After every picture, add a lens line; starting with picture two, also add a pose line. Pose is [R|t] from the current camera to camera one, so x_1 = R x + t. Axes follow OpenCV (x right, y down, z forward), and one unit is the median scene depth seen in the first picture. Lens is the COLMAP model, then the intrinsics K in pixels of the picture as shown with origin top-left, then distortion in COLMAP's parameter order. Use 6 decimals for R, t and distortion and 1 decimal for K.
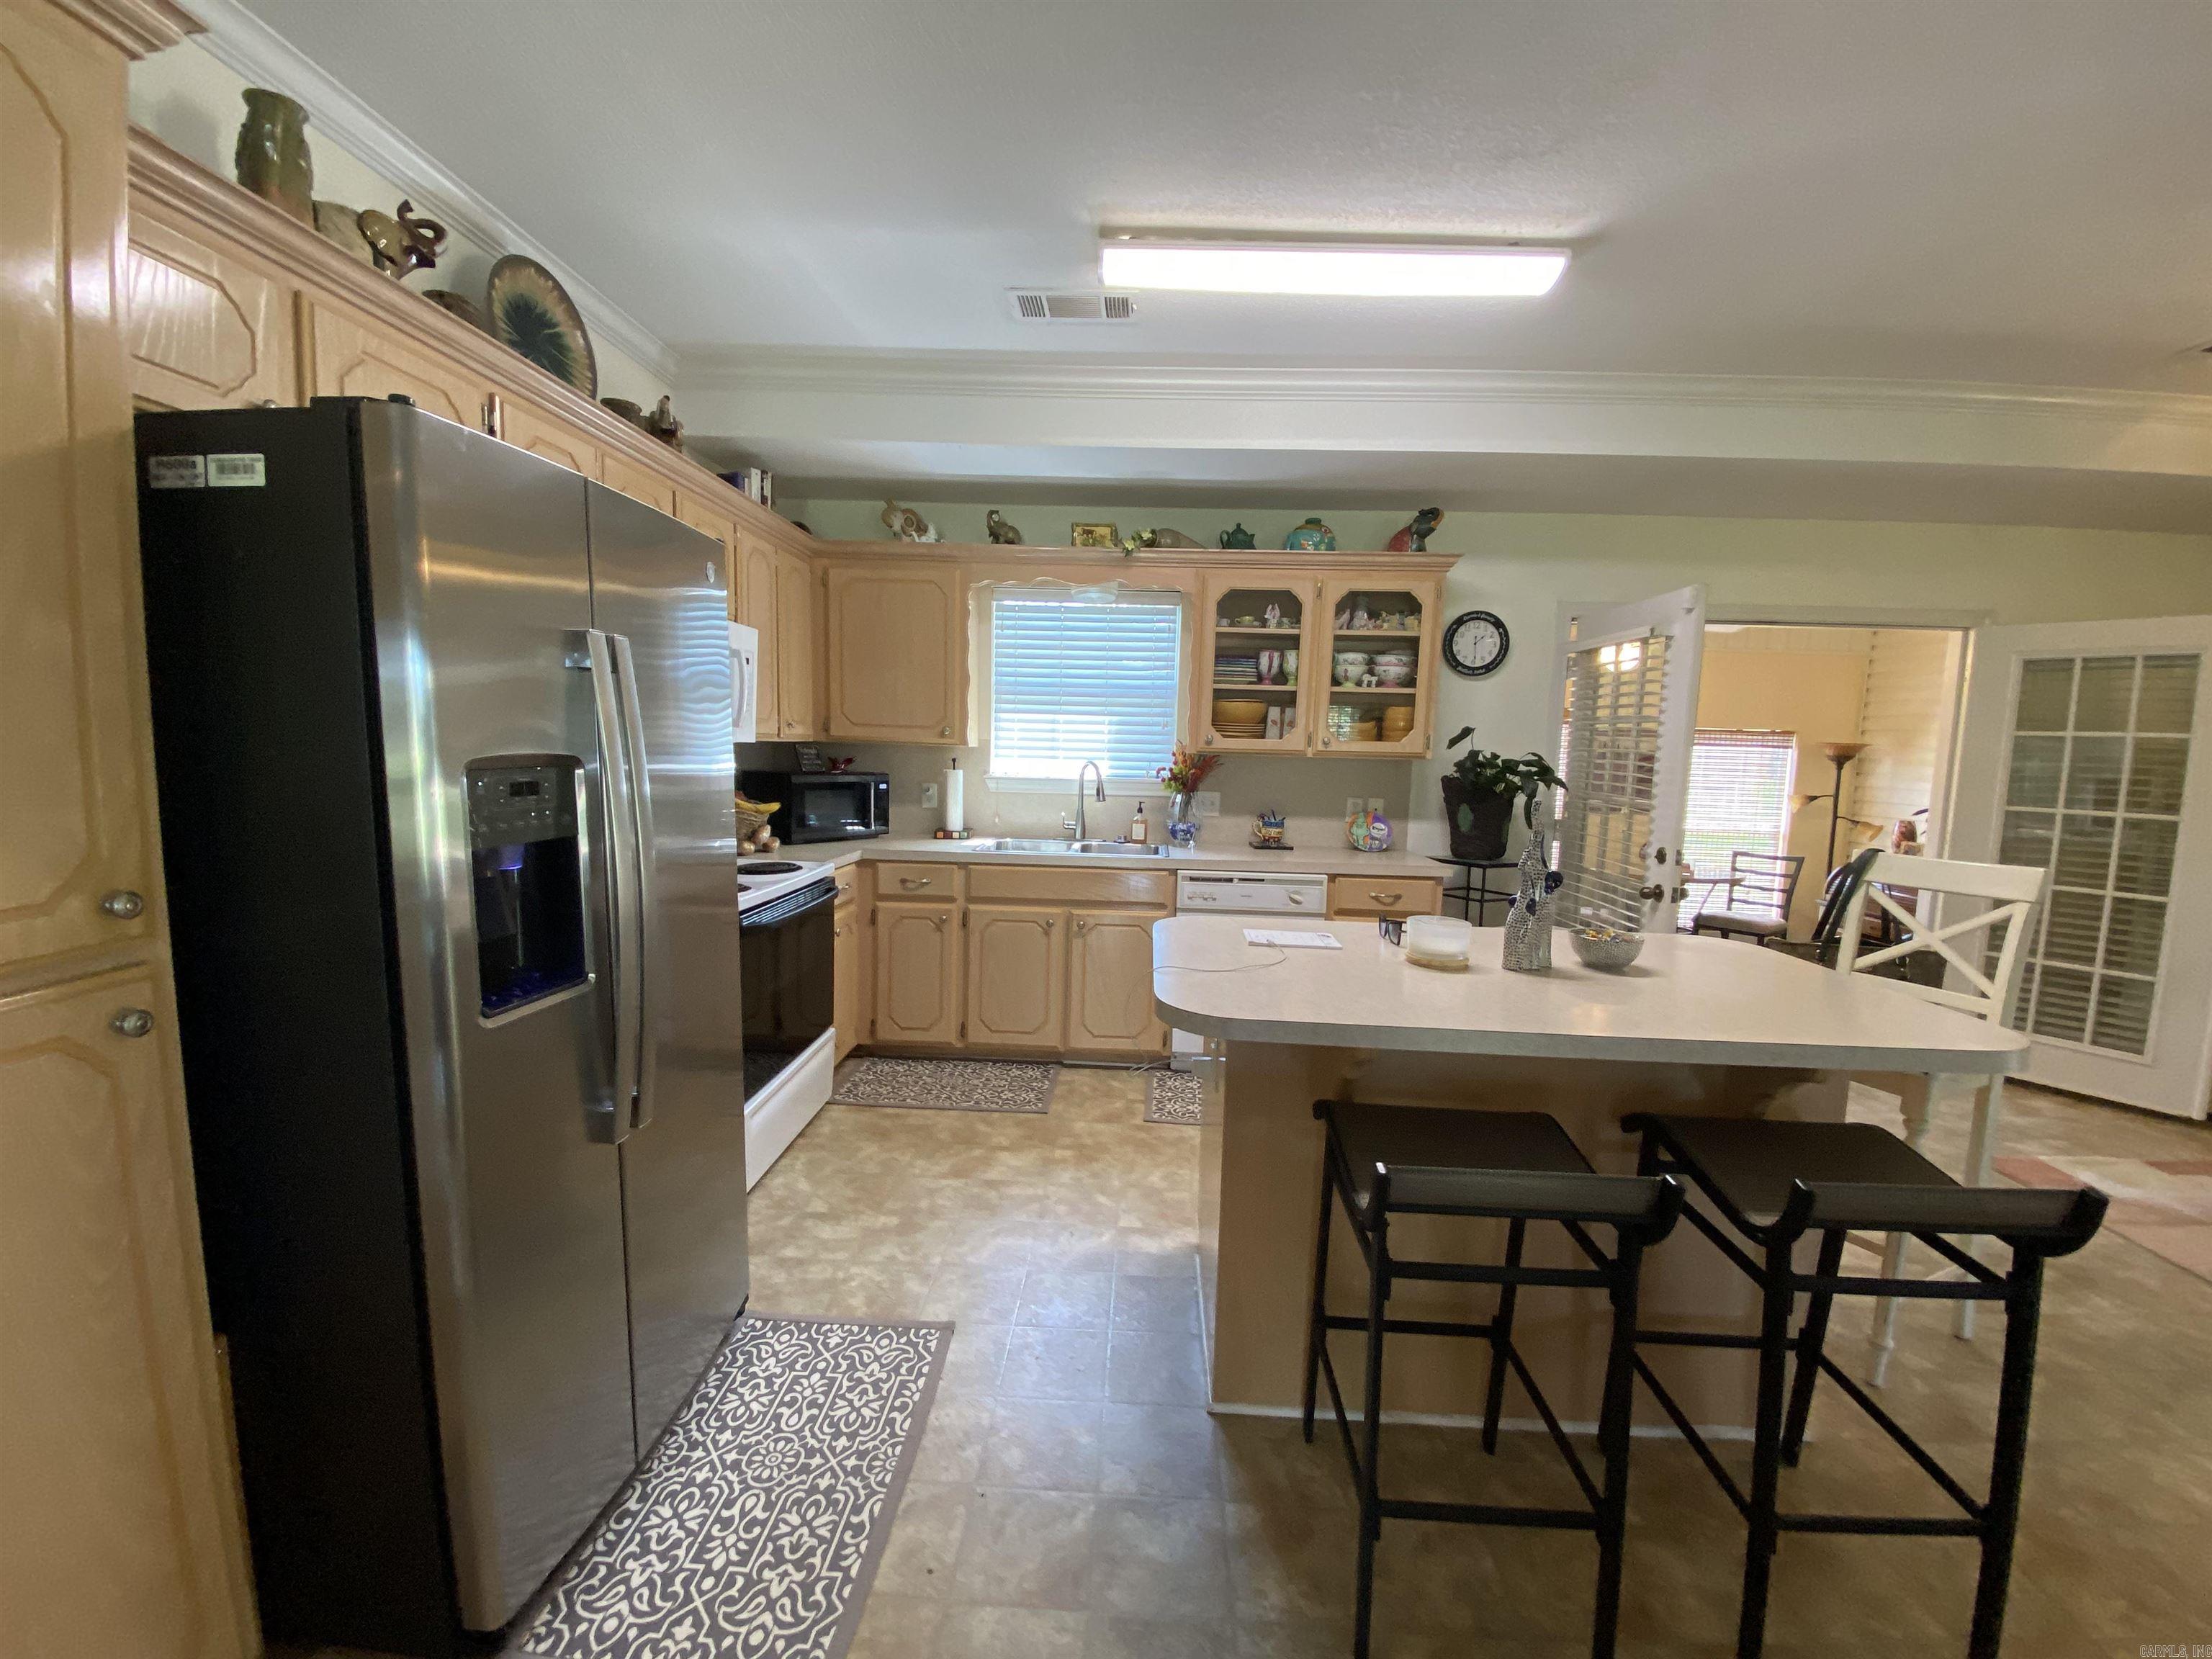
lens RADIAL K [[884.0, 0, 1111.1], [0, 884.0, 843.6], [0, 0, 1]] dist [0.030055, -0.025886]
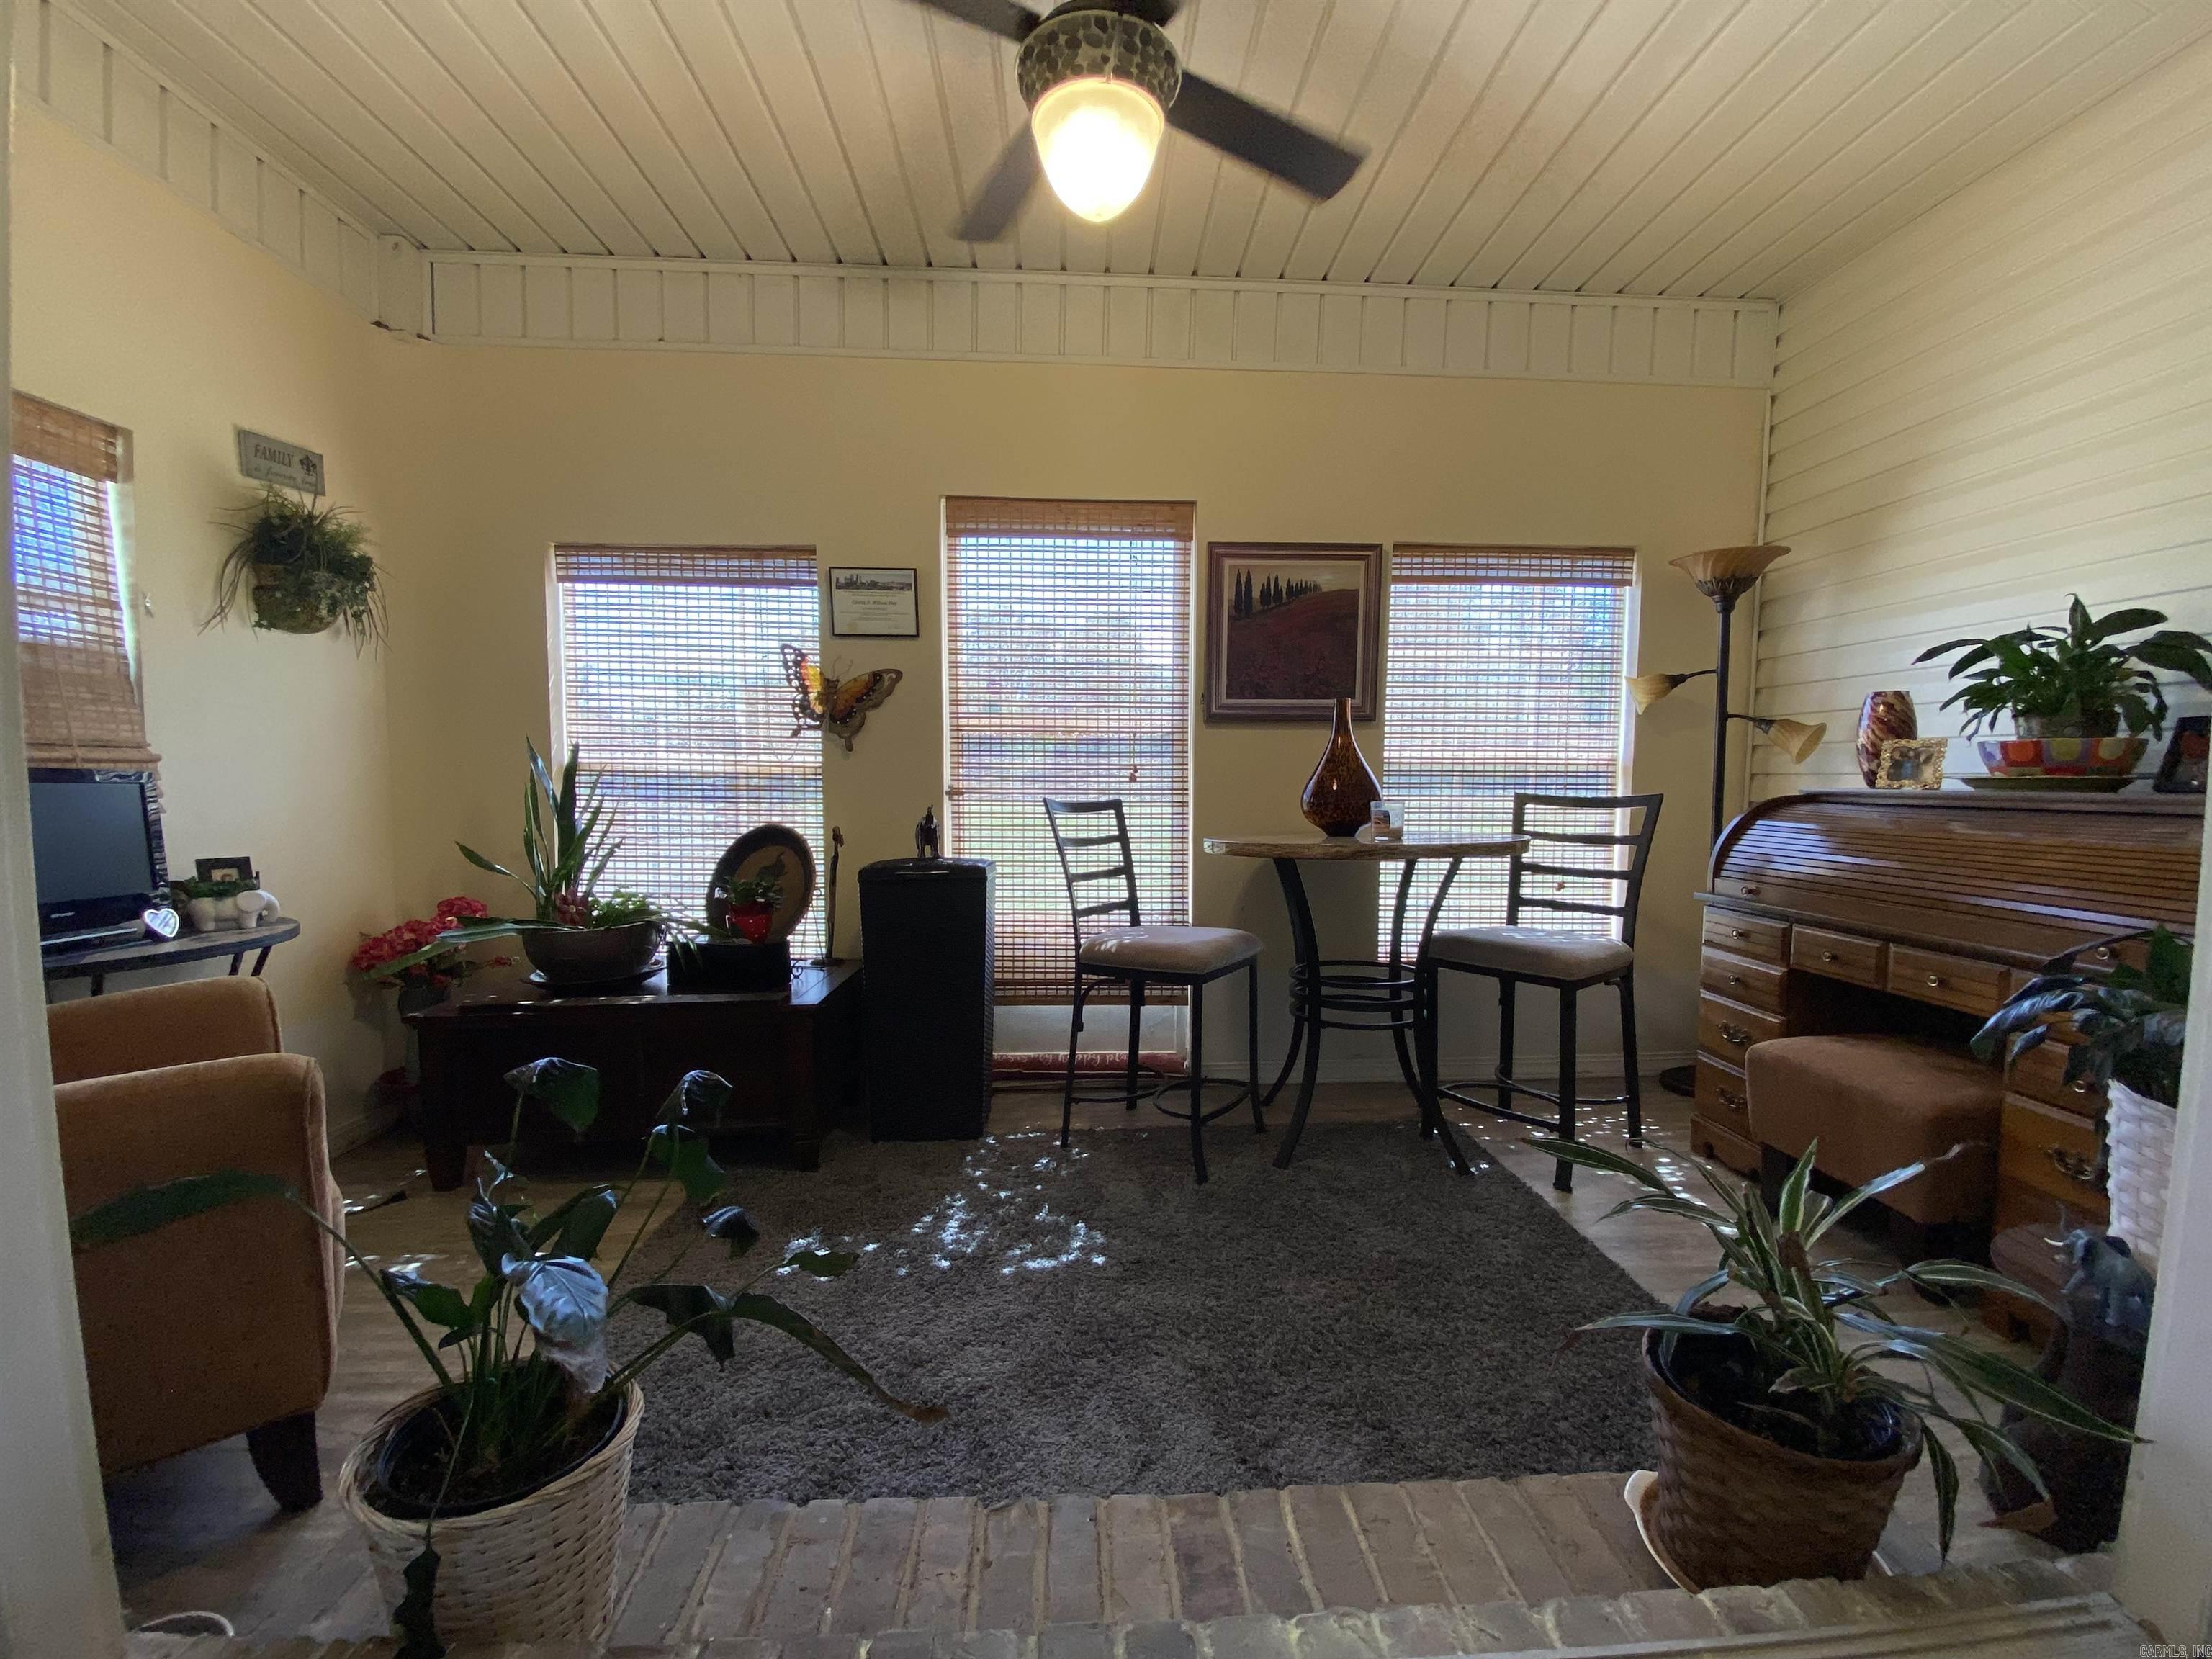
lens RADIAL K [[870.2, 0, 1121.6], [0, 870.2, 834.7], [0, 0, 1]] dist [0.050658, -0.039933]
pose [[0.994811, -0.029800, 0.097277, 0.744961], [0.033634, 0.998711, -0.038015, 0.066290], [-0.096018, 0.041090, 0.994531, 0.944422]]
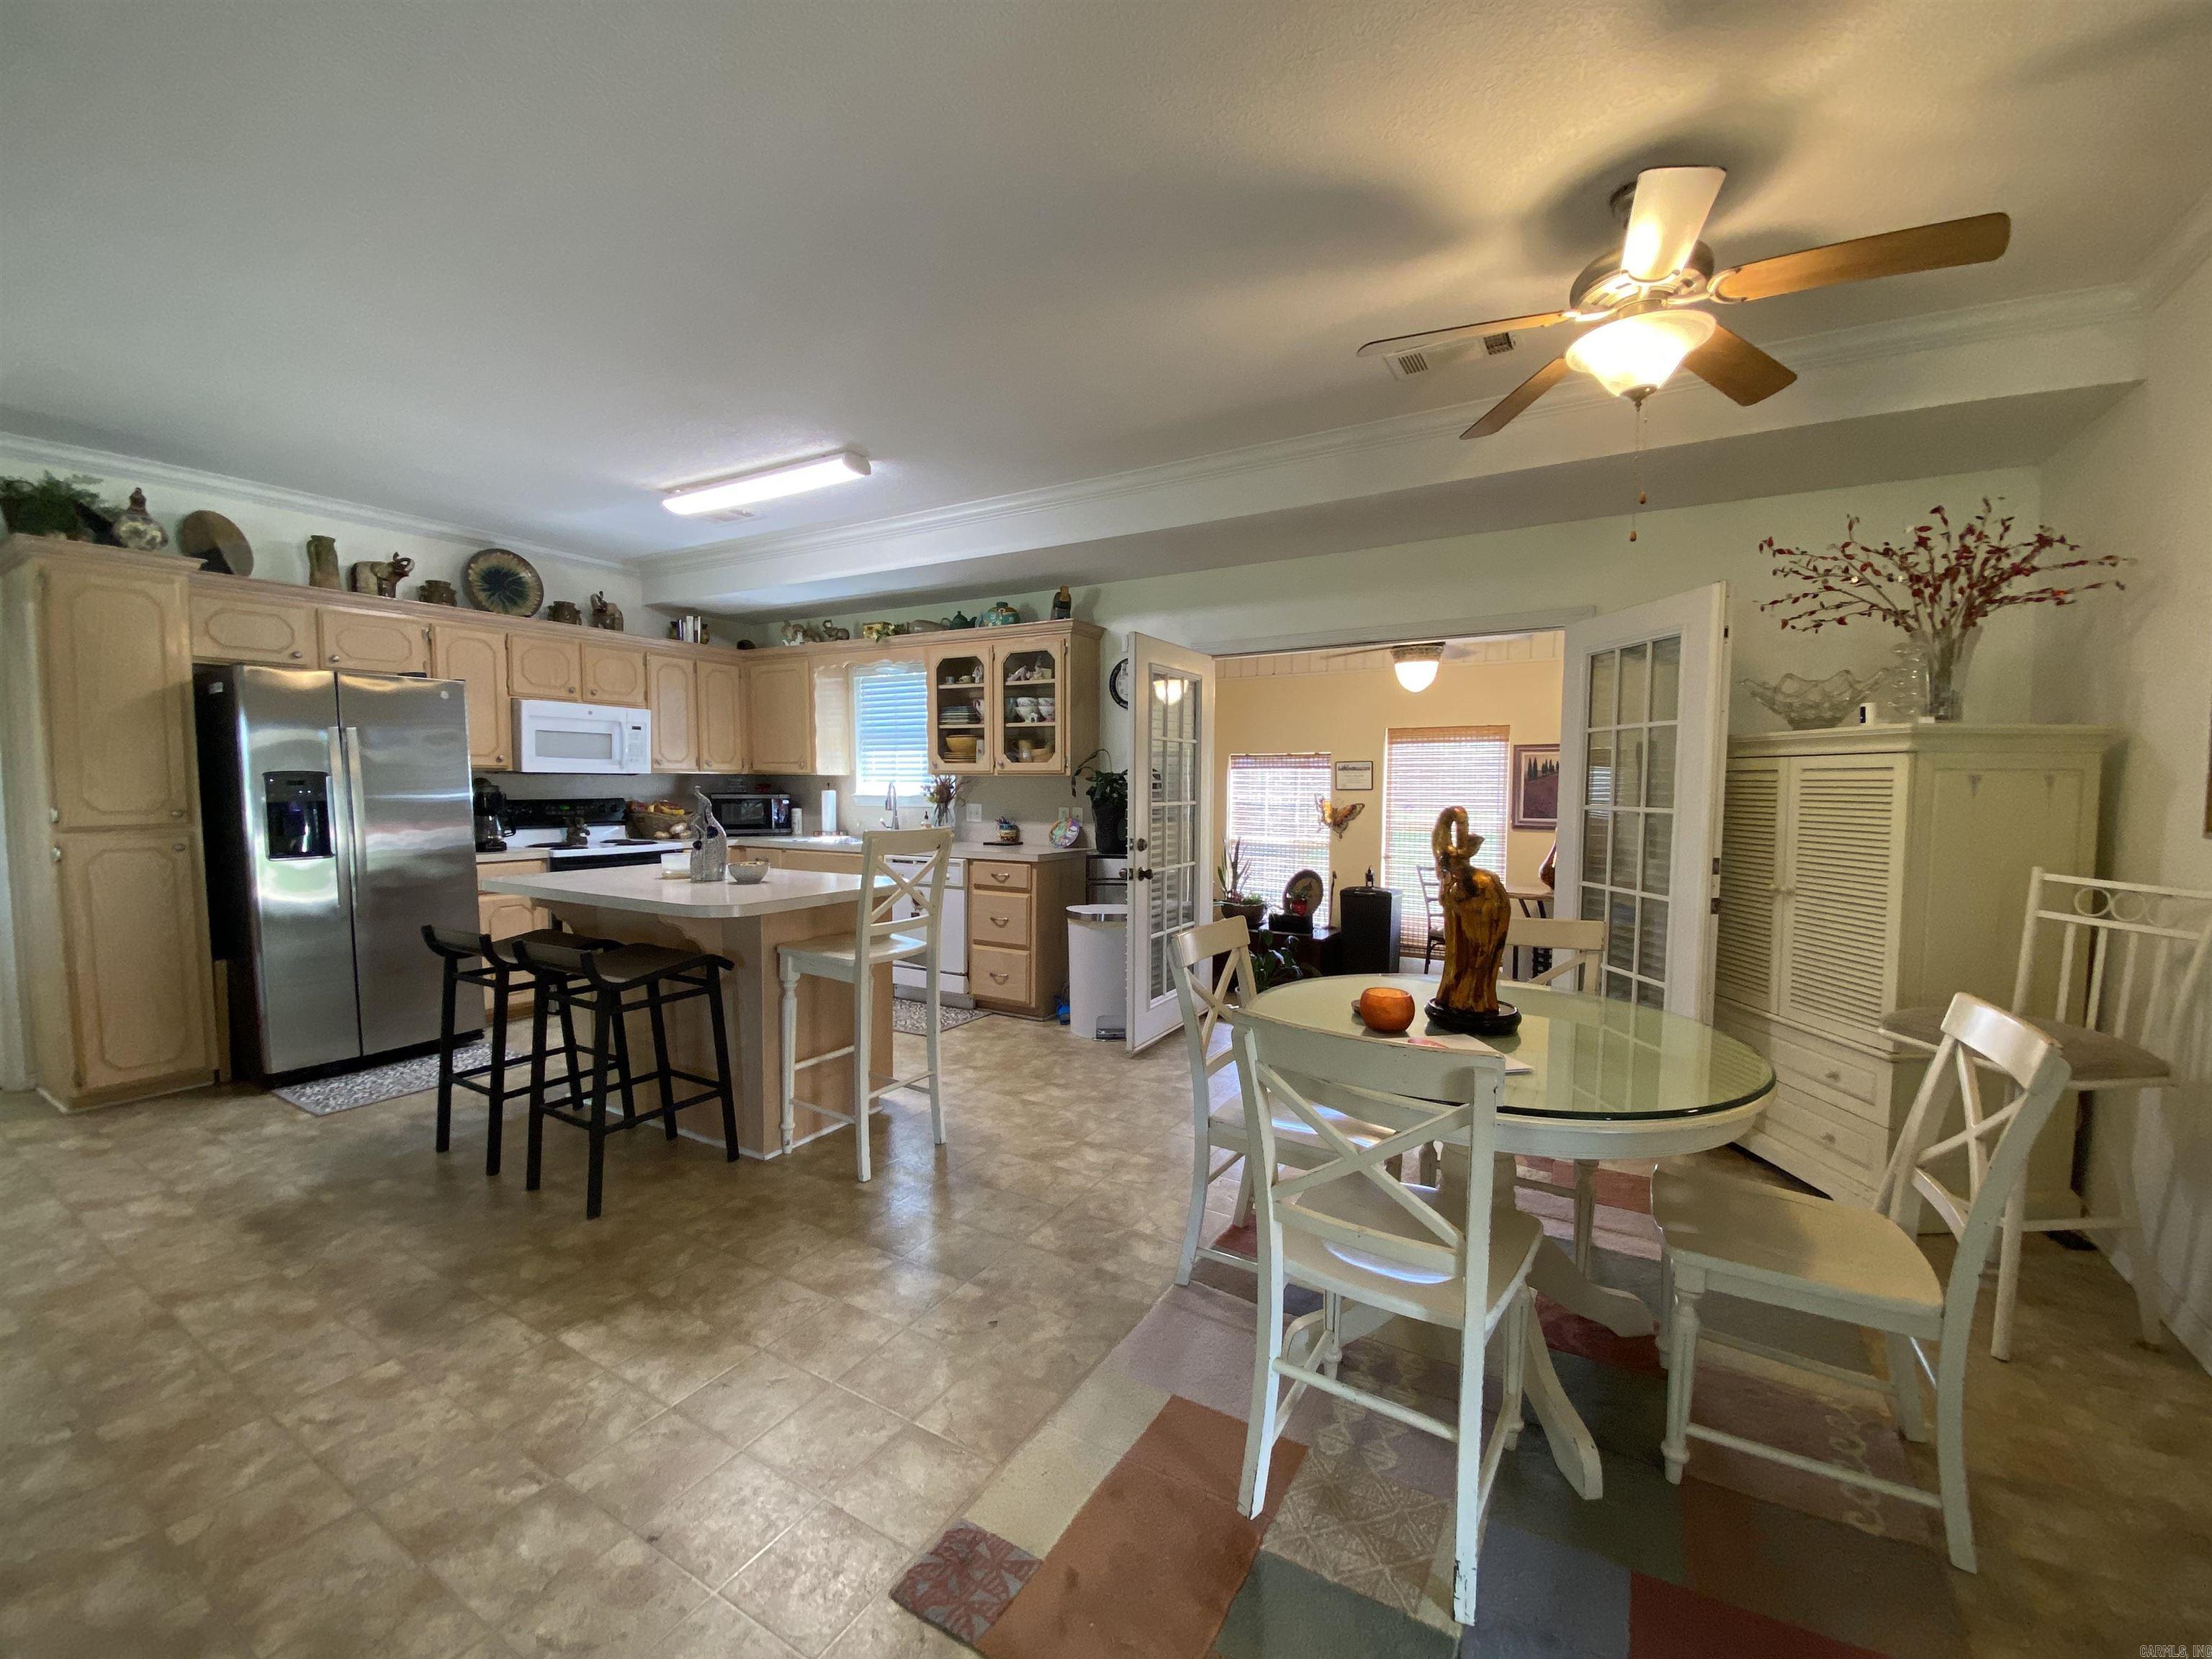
lens RADIAL K [[884.0, 0, 1111.1], [0, 884.0, 843.6], [0, 0, 1]] dist [0.030055, -0.025886]
pose [[0.882579, 0.009238, -0.470073, 1.024080], [-0.032733, 0.998588, -0.041834, 0.056838], [0.469023, 0.052308, 0.881636, -0.100312]]
